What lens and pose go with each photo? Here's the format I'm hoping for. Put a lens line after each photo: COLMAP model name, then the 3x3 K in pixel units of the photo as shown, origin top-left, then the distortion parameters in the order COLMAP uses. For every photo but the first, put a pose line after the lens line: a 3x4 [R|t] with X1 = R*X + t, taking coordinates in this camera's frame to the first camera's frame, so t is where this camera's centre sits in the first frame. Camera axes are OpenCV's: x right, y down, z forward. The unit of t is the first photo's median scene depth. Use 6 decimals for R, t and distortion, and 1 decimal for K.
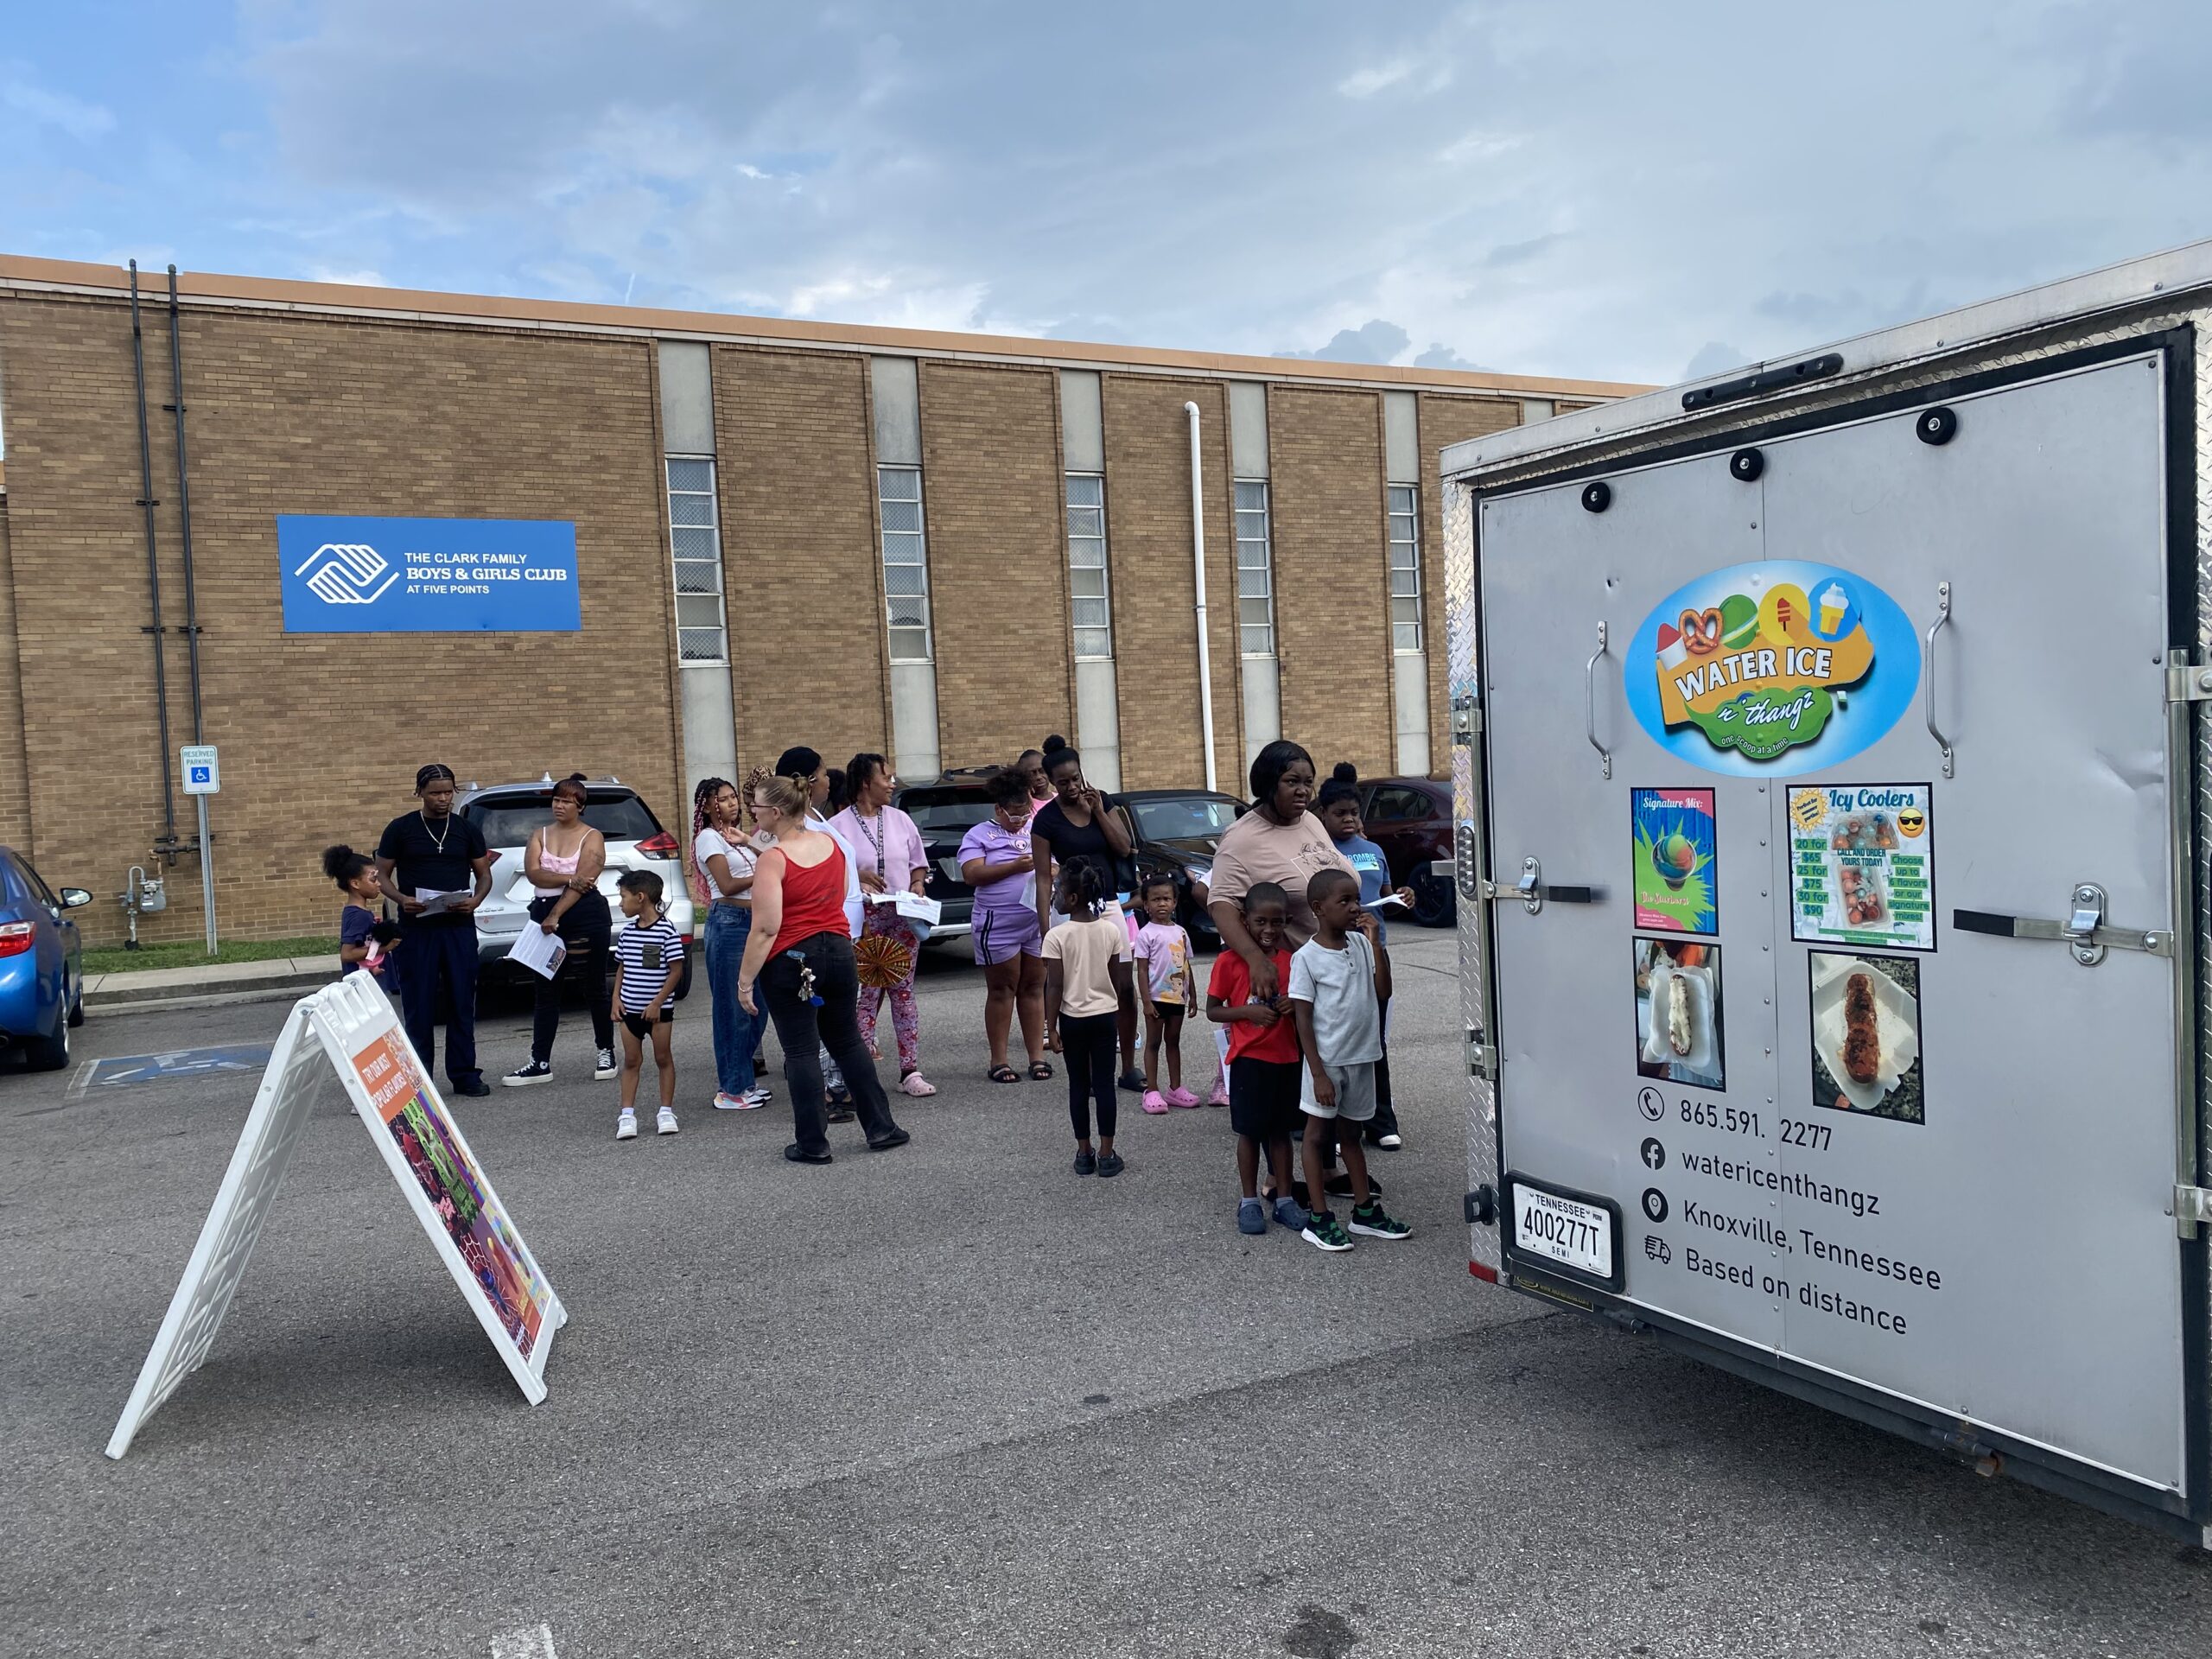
lens RADIAL K [[1704.1, 0, 1097.8], [0, 1704.1, 843.3], [0, 0, 1]] dist [0.031888, -0.024350]
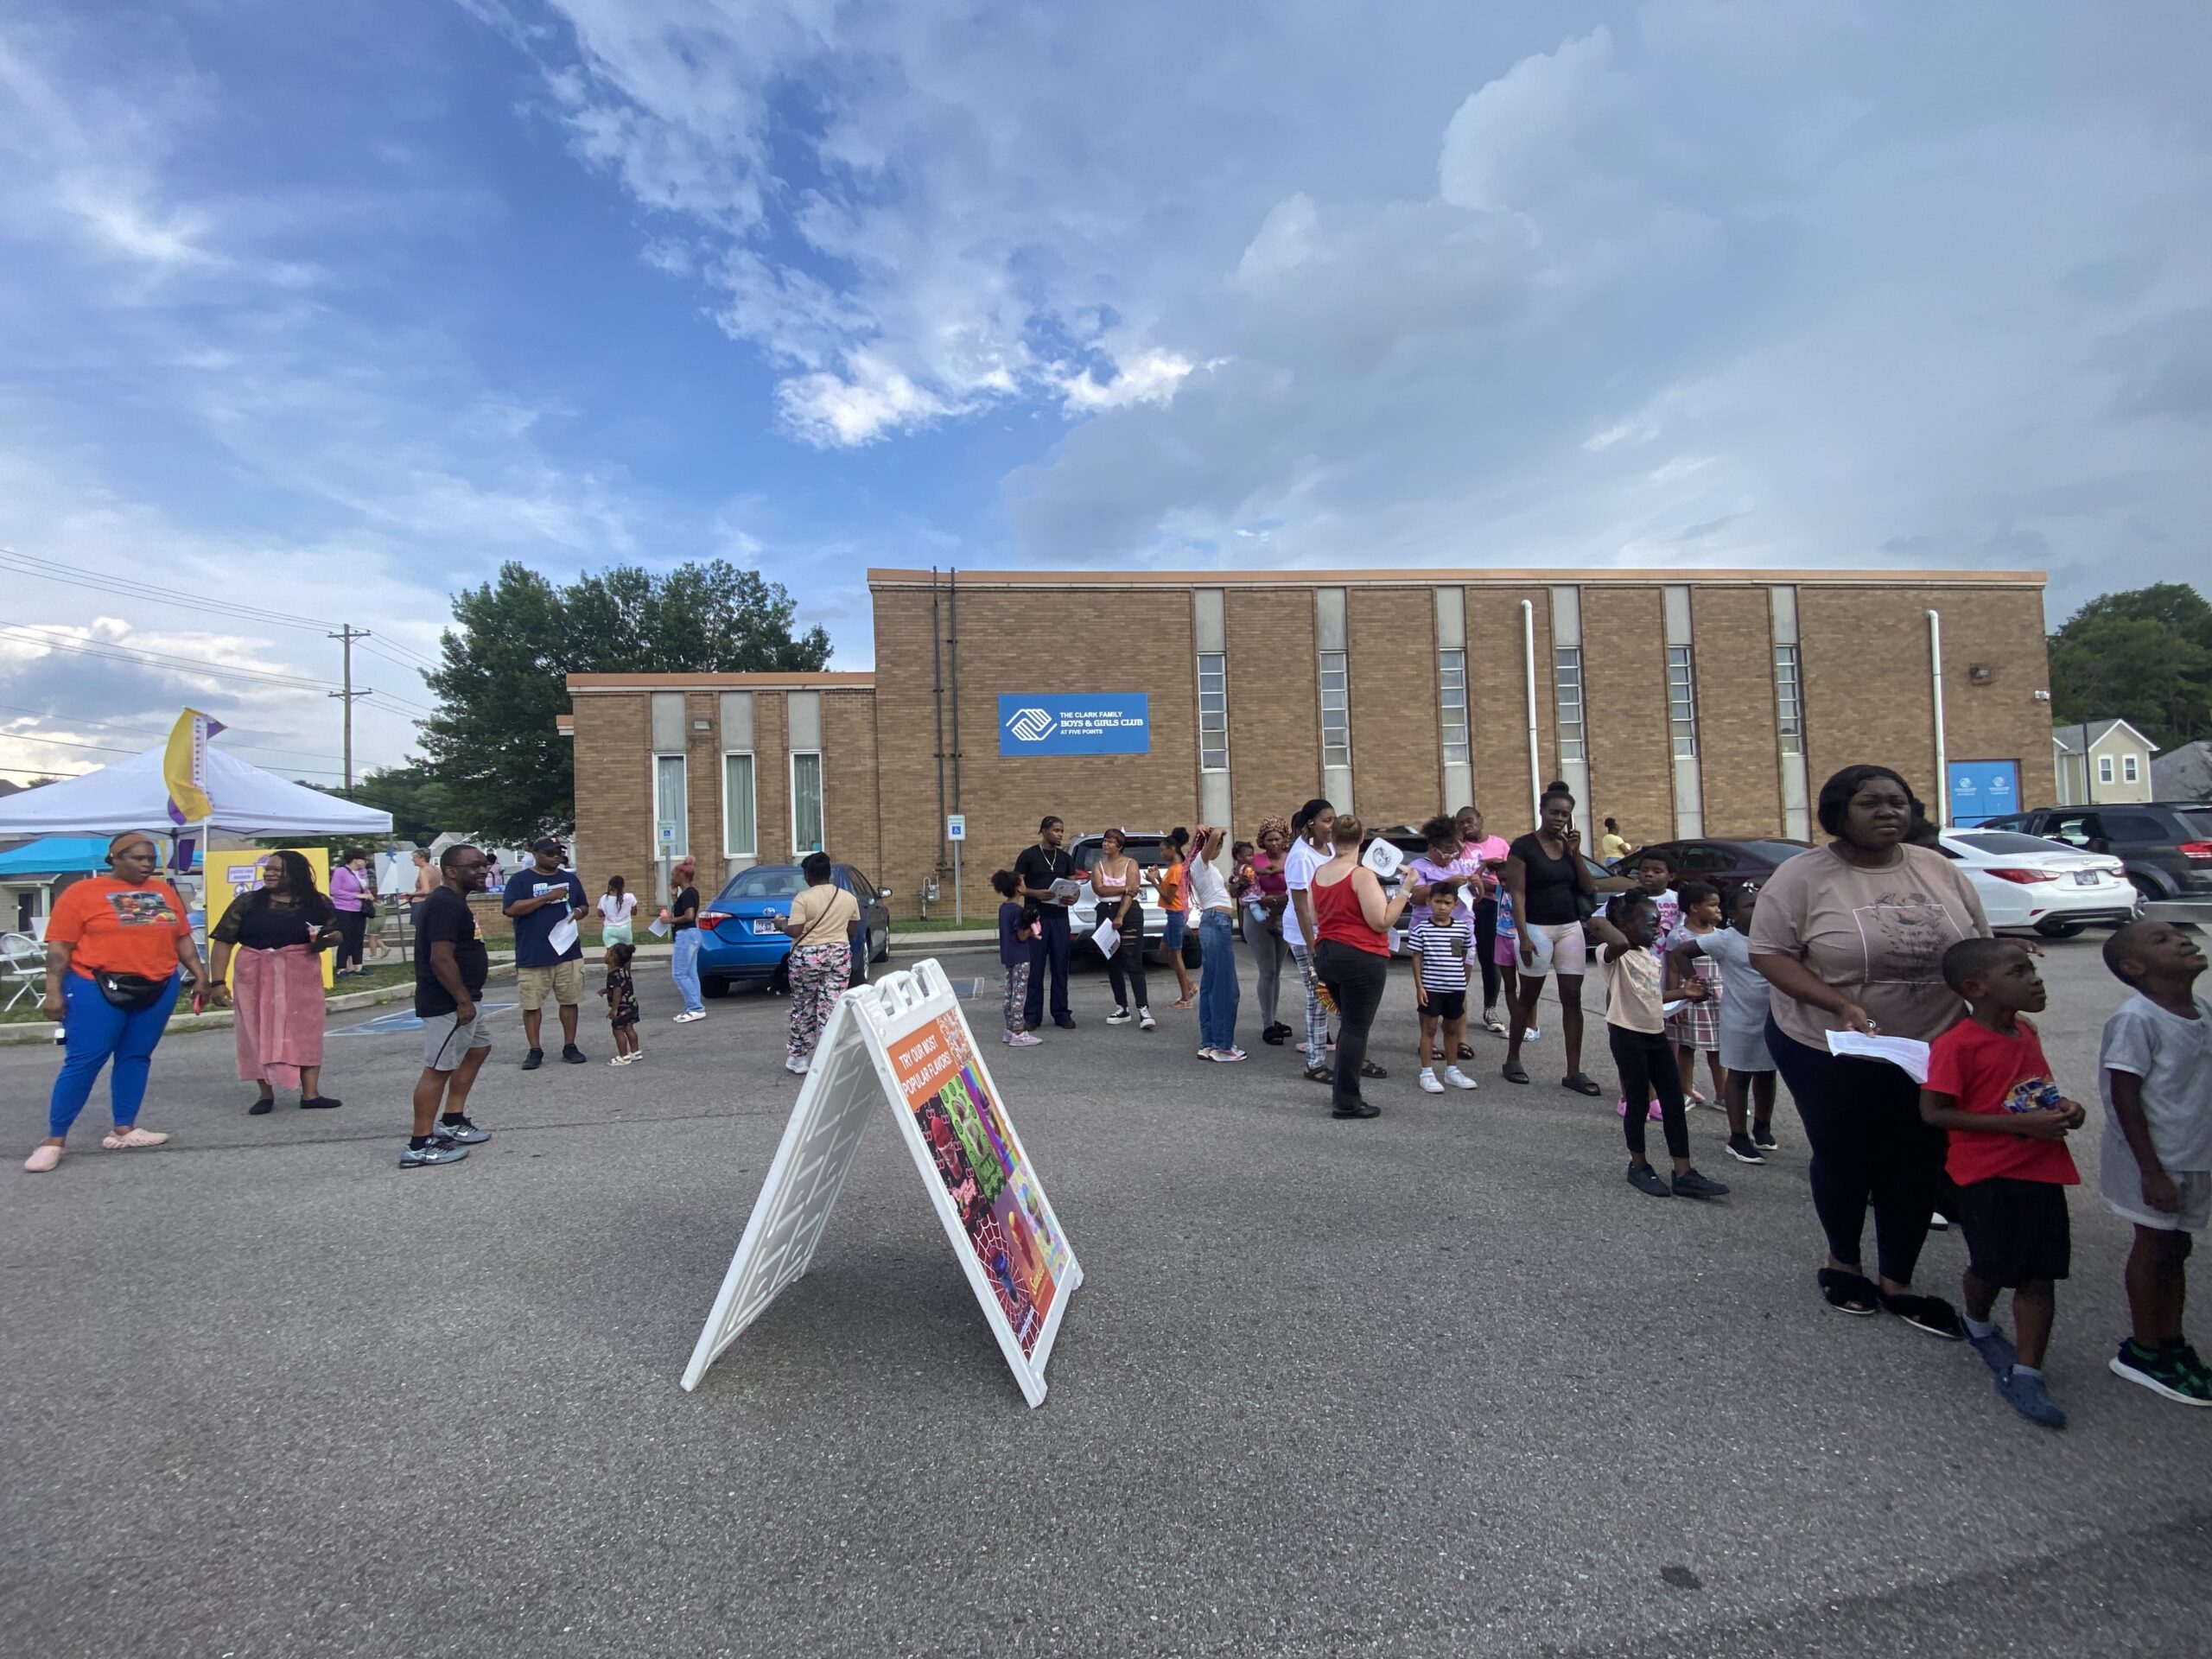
lens RADIAL K [[880.7, 0, 1112.2], [0, 880.7, 820.7], [0, 0, 1]] dist [0.019282, -0.000575]
pose [[0.941434, 0.006738, -0.337131, -0.028635], [-0.028549, 0.997803, -0.059782, 0.002794], [0.335988, 0.065906, 0.939558, 0.130480]]
